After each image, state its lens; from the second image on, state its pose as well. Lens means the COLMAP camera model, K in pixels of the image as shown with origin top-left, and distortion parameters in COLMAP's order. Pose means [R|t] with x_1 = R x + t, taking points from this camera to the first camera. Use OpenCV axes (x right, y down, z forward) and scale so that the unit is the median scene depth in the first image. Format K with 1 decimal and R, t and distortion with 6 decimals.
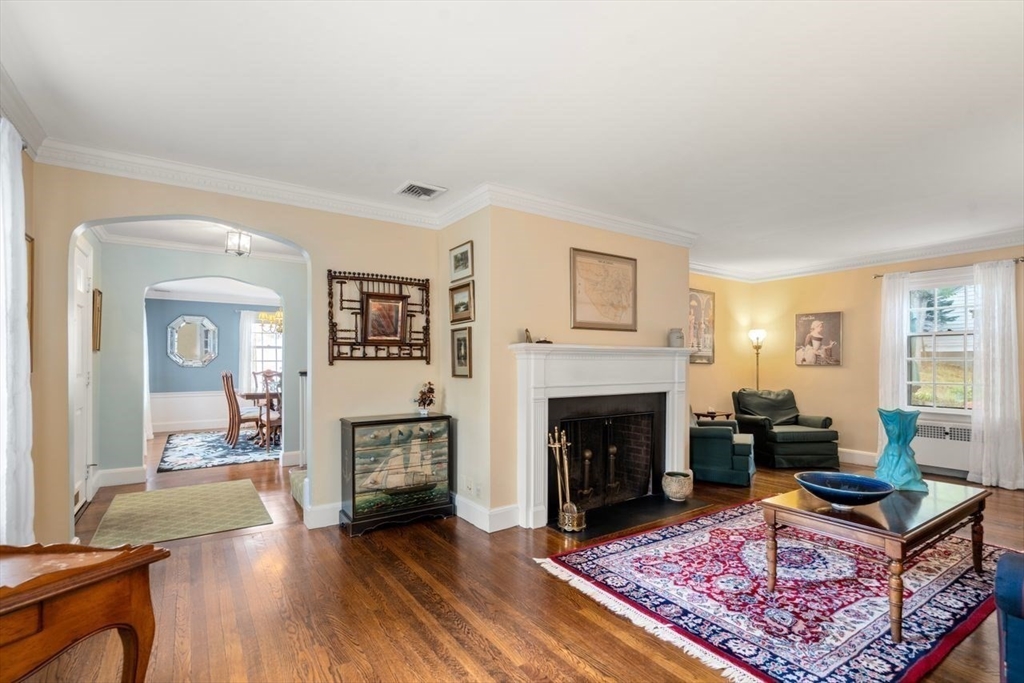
lens RADIAL K [[480.8, 0, 507.2], [0, 480.8, 366.9], [0, 0, 1]] dist [-0.004147, 0.000447]
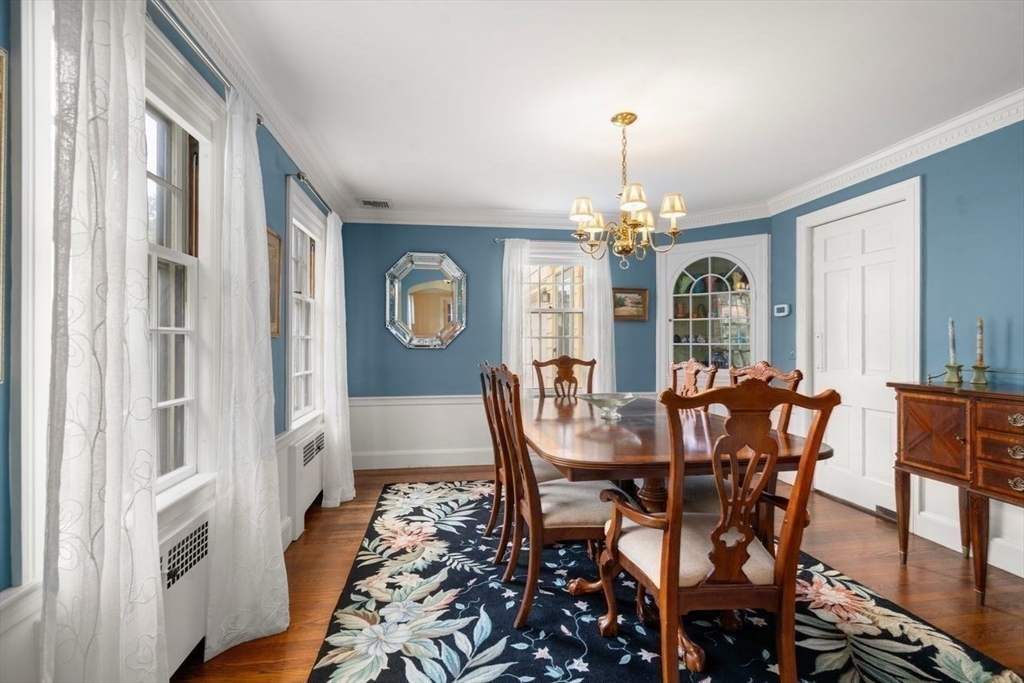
lens RADIAL K [[480.8, 0, 511.8], [0, 480.8, 341.7], [0, 0, 1]] dist [-0.004147, 0.000447]
pose [[0.906860, -0.005770, -0.421392, -0.386670], [0.002804, 0.999967, -0.007657, -0.004392], [0.421422, 0.005762, 0.906846, 0.624780]]
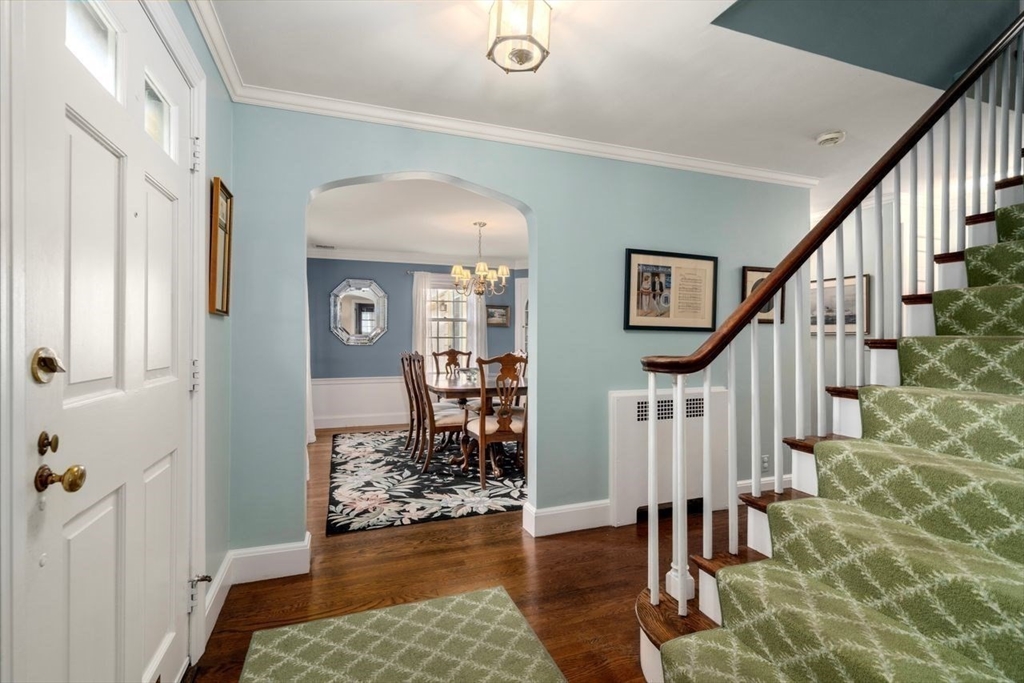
lens RADIAL K [[480.8, 0, 508.6], [0, 480.8, 340.2], [0, 0, 1]] dist [-0.004147, 0.000447]
pose [[0.970237, -0.004558, -0.242114, -0.260493], [0.002769, 0.999966, -0.007729, -0.001933], [0.242141, 0.006829, 0.970217, 0.341020]]
